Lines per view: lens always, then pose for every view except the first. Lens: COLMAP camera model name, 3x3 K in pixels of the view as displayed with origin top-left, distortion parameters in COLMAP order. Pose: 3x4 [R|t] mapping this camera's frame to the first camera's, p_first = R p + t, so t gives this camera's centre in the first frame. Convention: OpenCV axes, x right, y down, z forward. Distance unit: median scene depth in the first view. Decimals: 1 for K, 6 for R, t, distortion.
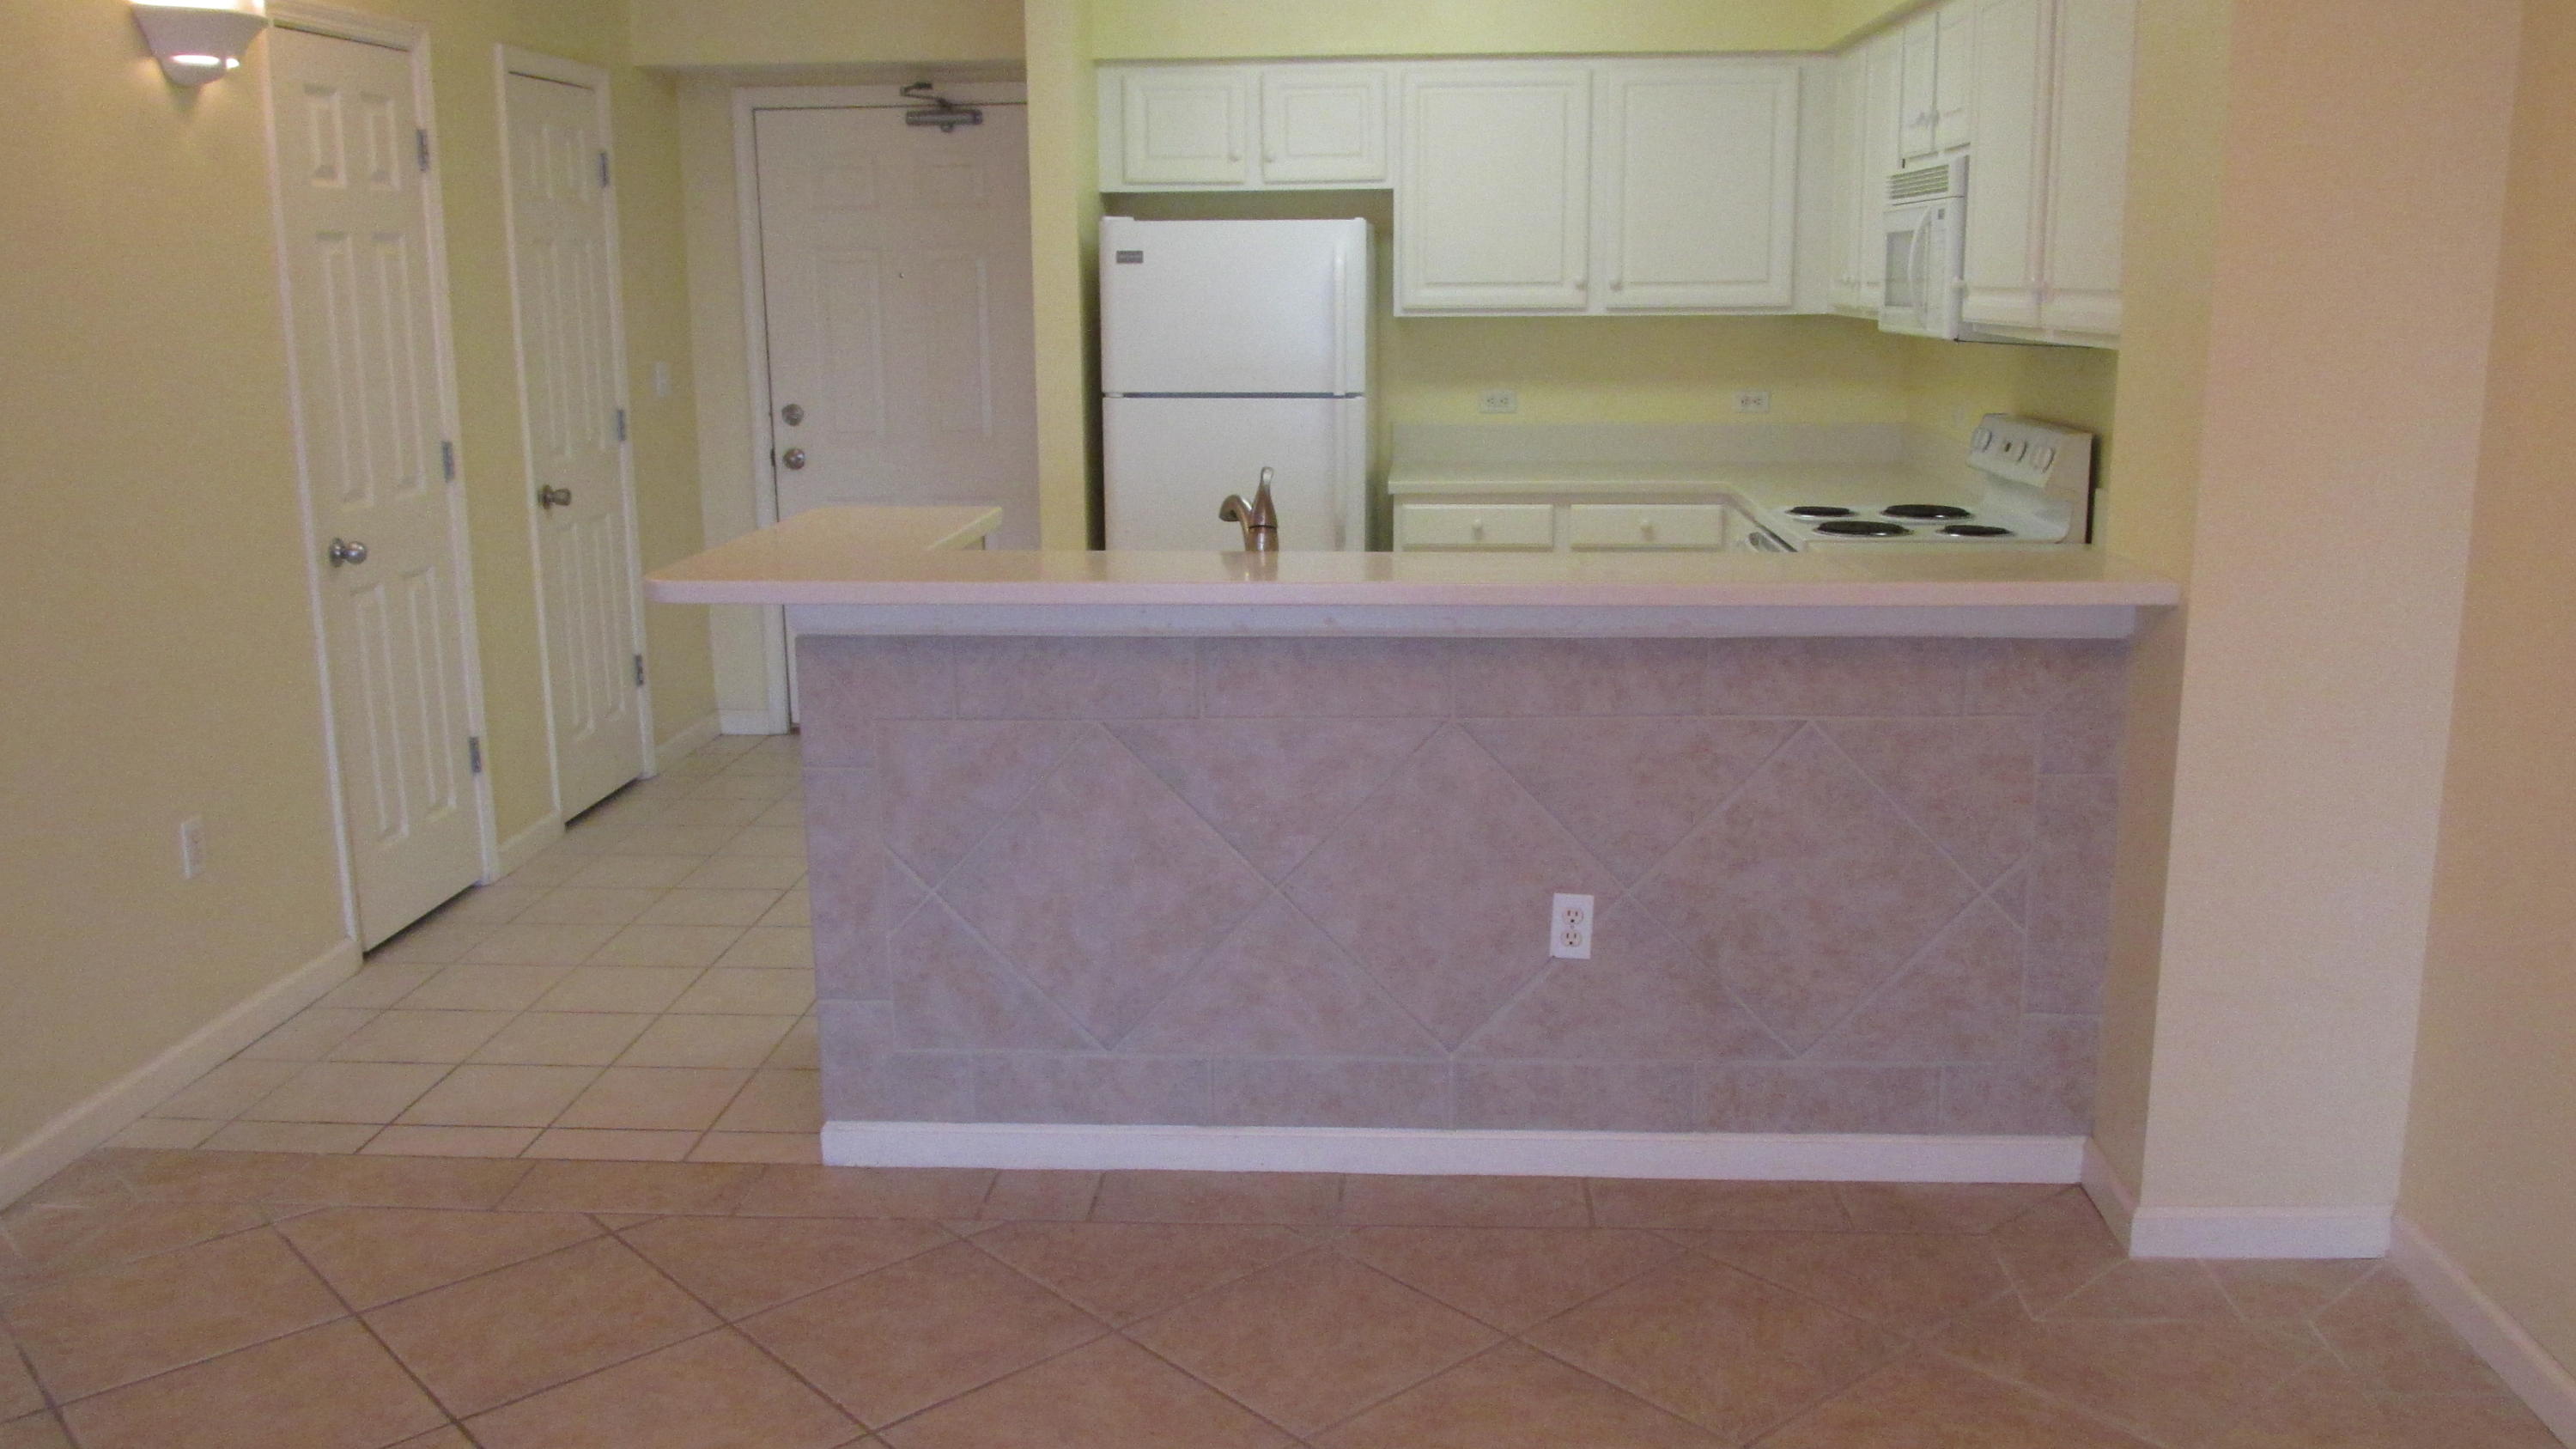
lens RADIAL K [[2140.5, 0, 1288.0], [0, 2140.5, 724.5], [0, 0, 1]] dist [-0.028350, 0.008504]
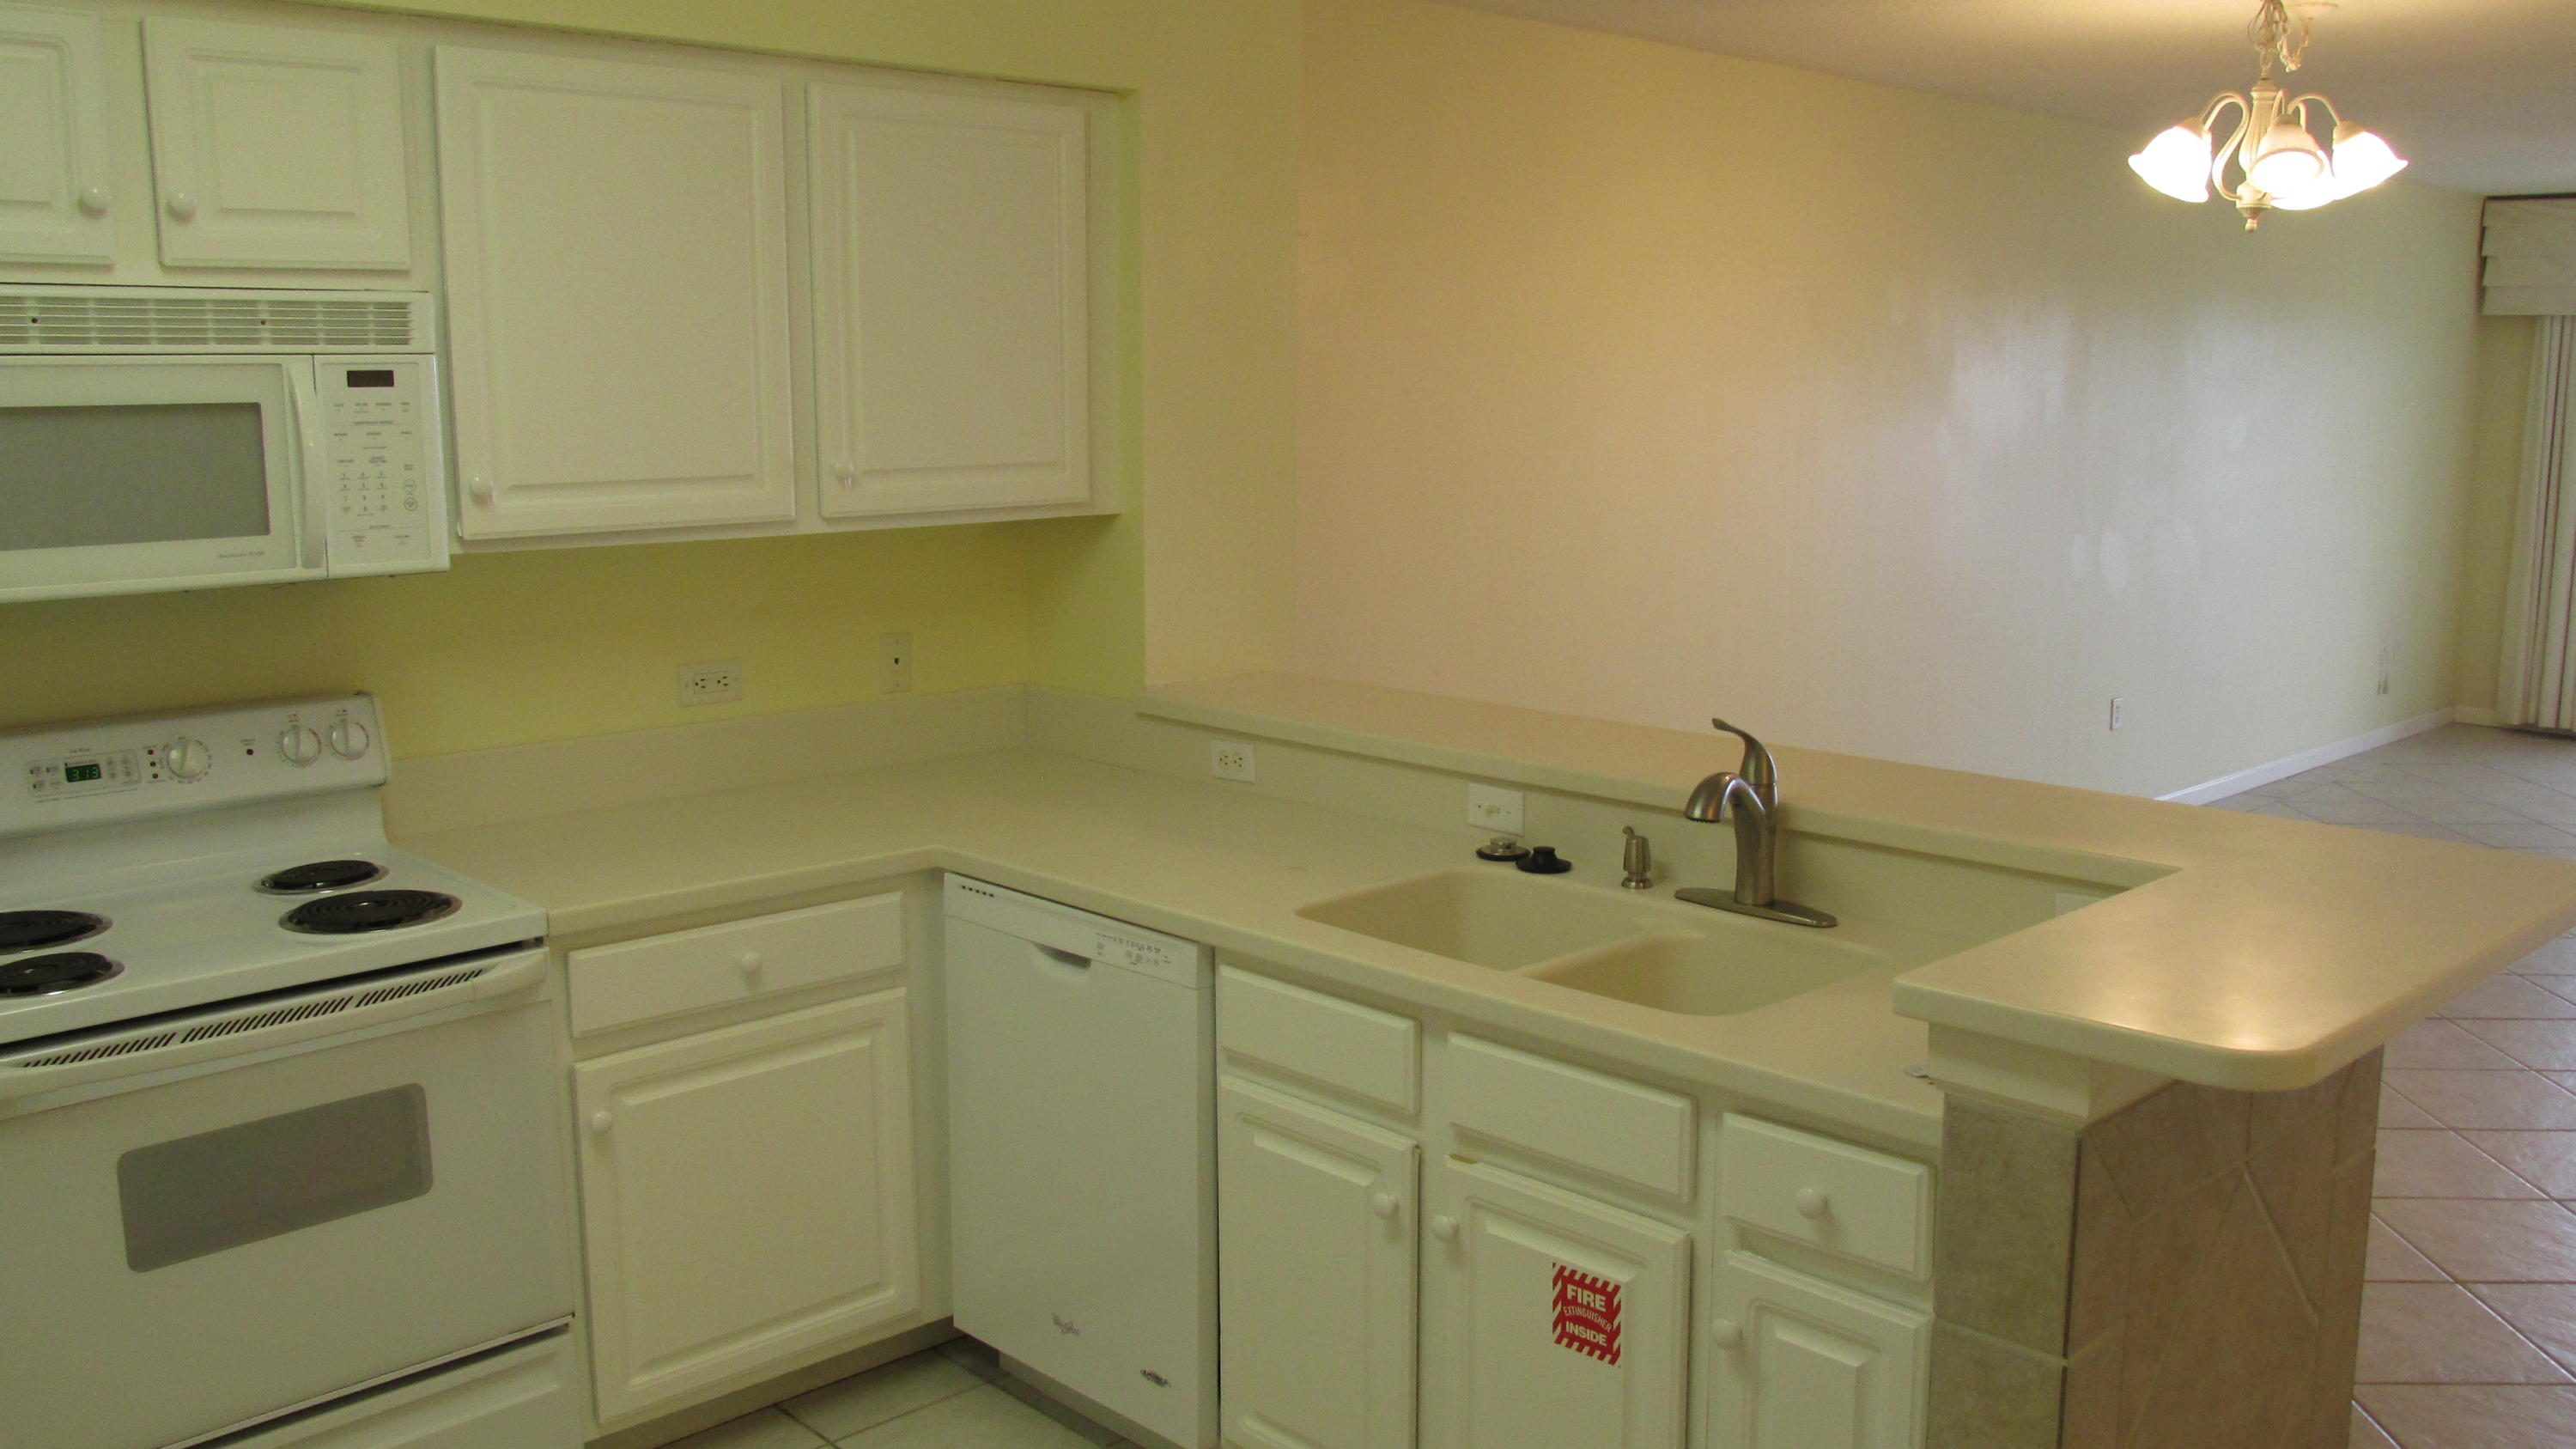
lens RADIAL K [[2160.4, 0, 1288.0], [0, 2160.4, 724.5], [0, 0, 1]] dist [-0.023309, 0.004199]
pose [[-0.743052, -0.097192, 0.662139, -0.330156], [0.148572, 0.940752, 0.304816, -0.305780], [-0.652534, 0.324869, -0.684587, 1.329256]]
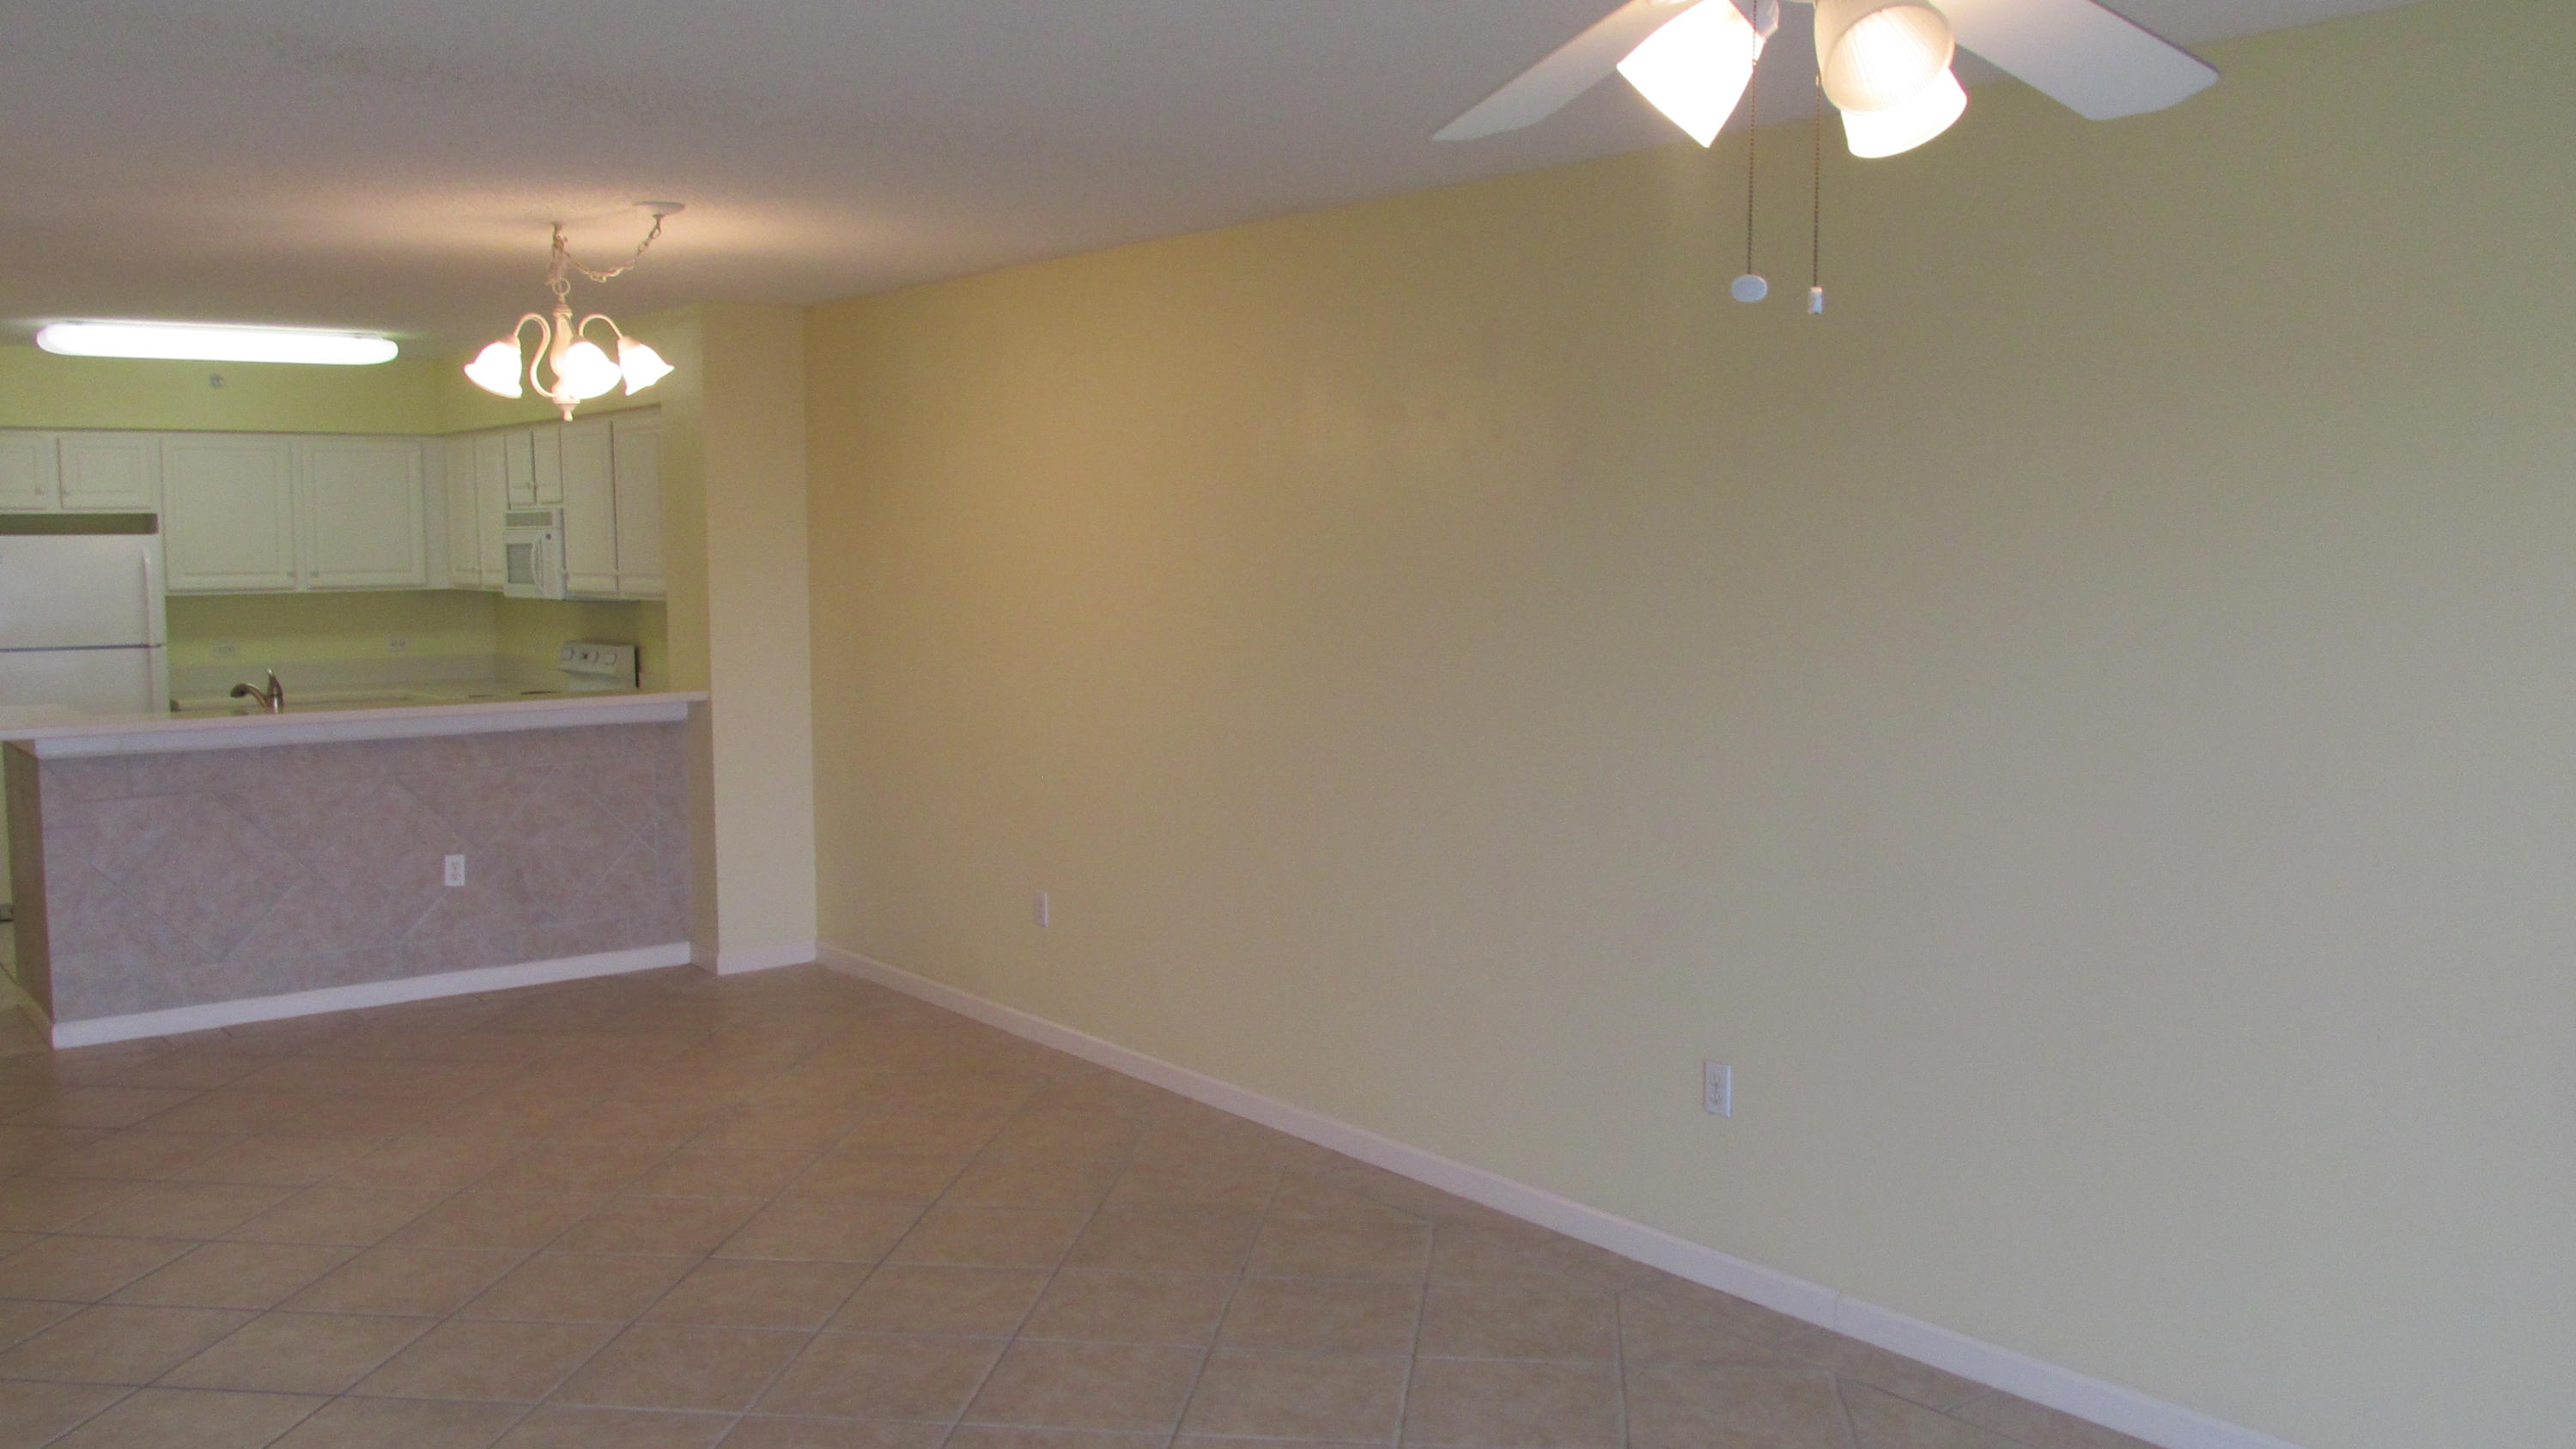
lens RADIAL K [[2160.4, 0, 1288.0], [0, 2160.4, 724.5], [0, 0, 1]] dist [-0.023309, 0.004199]
pose [[0.750591, -0.055081, 0.658467, -0.506541], [0.137509, 0.987723, -0.074124, 0.173939], [-0.646300, 0.146182, 0.748951, -0.913654]]
